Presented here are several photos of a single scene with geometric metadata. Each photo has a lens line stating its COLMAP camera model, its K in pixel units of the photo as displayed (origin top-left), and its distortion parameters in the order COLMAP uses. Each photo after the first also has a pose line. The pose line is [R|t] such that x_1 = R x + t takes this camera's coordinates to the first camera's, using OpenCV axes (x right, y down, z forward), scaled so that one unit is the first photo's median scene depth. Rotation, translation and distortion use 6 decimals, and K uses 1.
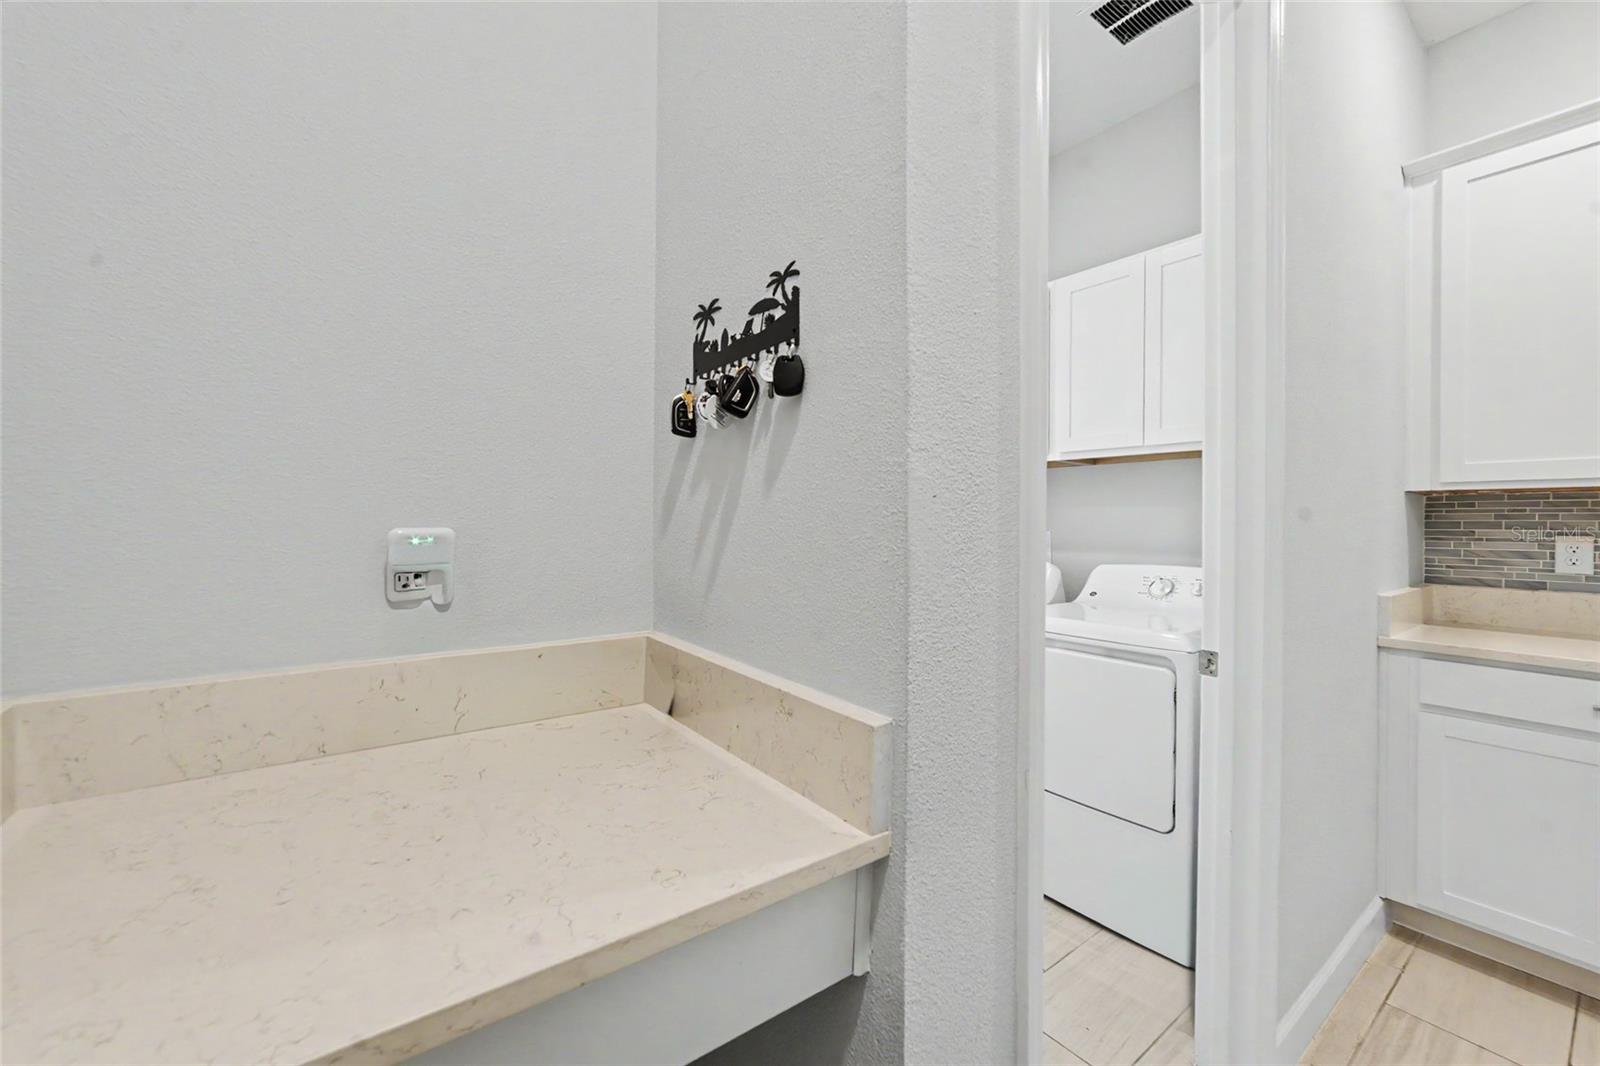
lens RADIAL K [[638.5, 0, 799.8], [0, 638.5, 528.3], [0, 0, 1]] dist [-0.012833, 0.000102]
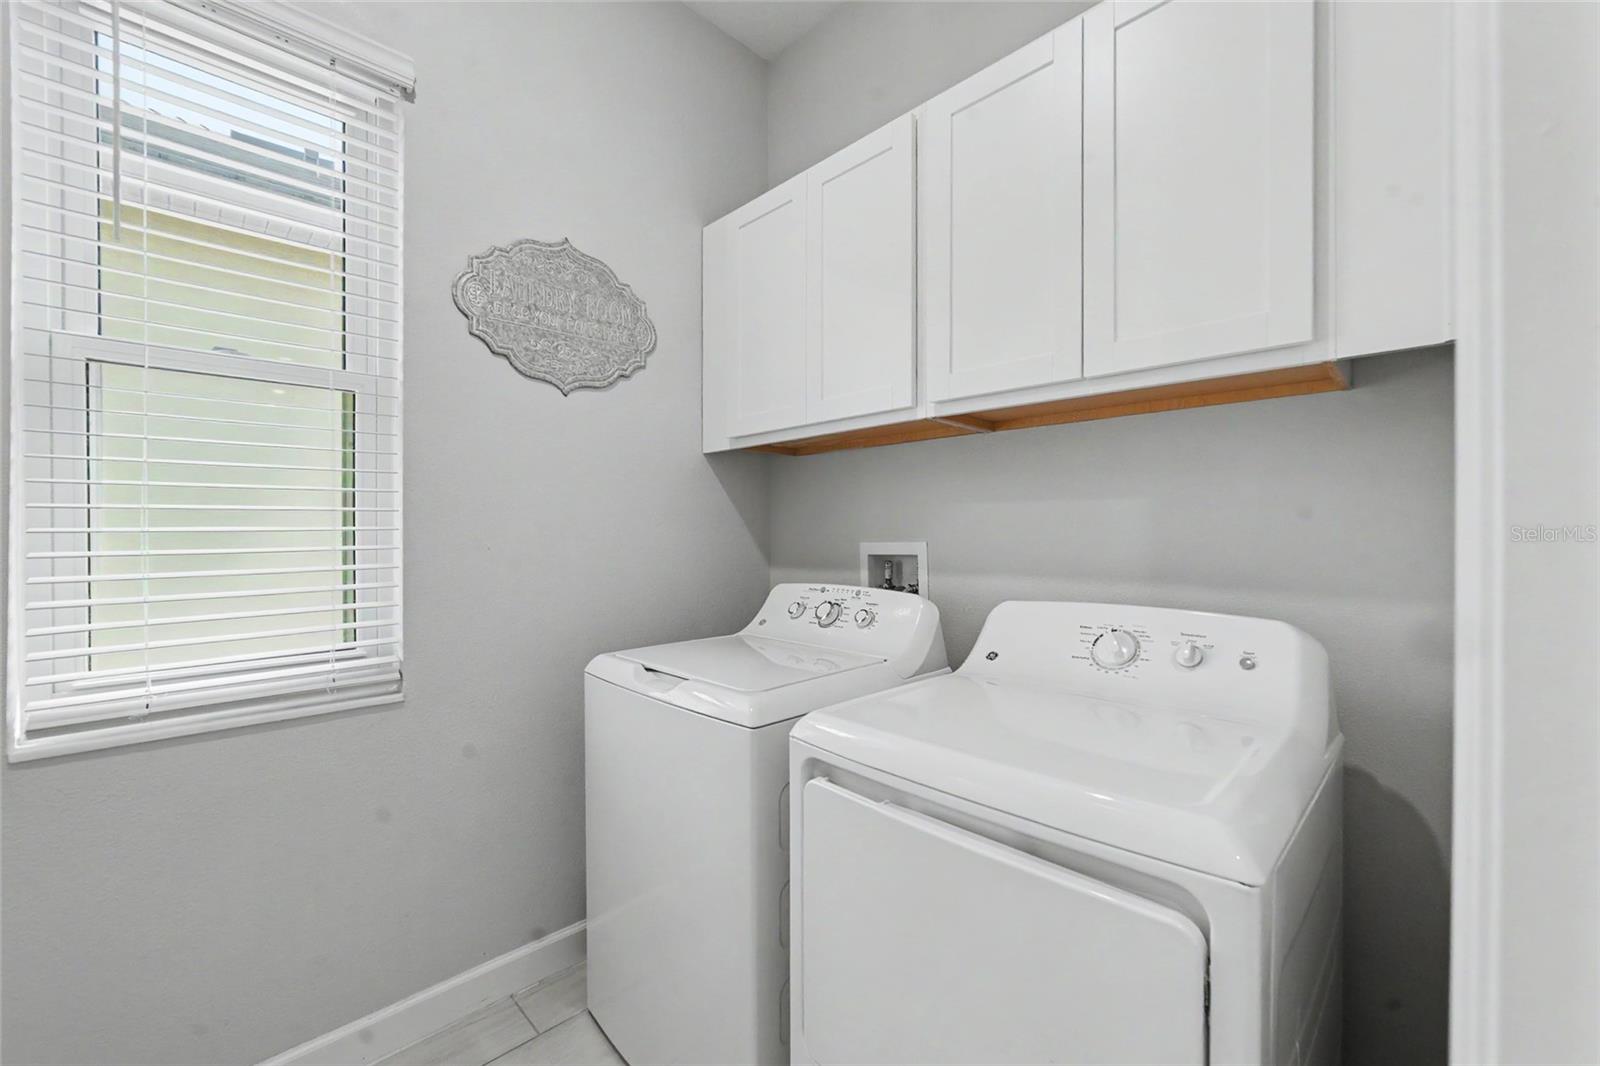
lens RADIAL K [[638.5, 0, 799.9], [0, 638.5, 531.9], [0, 0, 1]] dist [-0.012833, 0.000102]
pose [[0.990064, -0.009665, 0.140284, 0.231925], [0.009859, 0.999951, -0.000688, -0.005557], [-0.140271, 0.002064, 0.990111, 0.505386]]
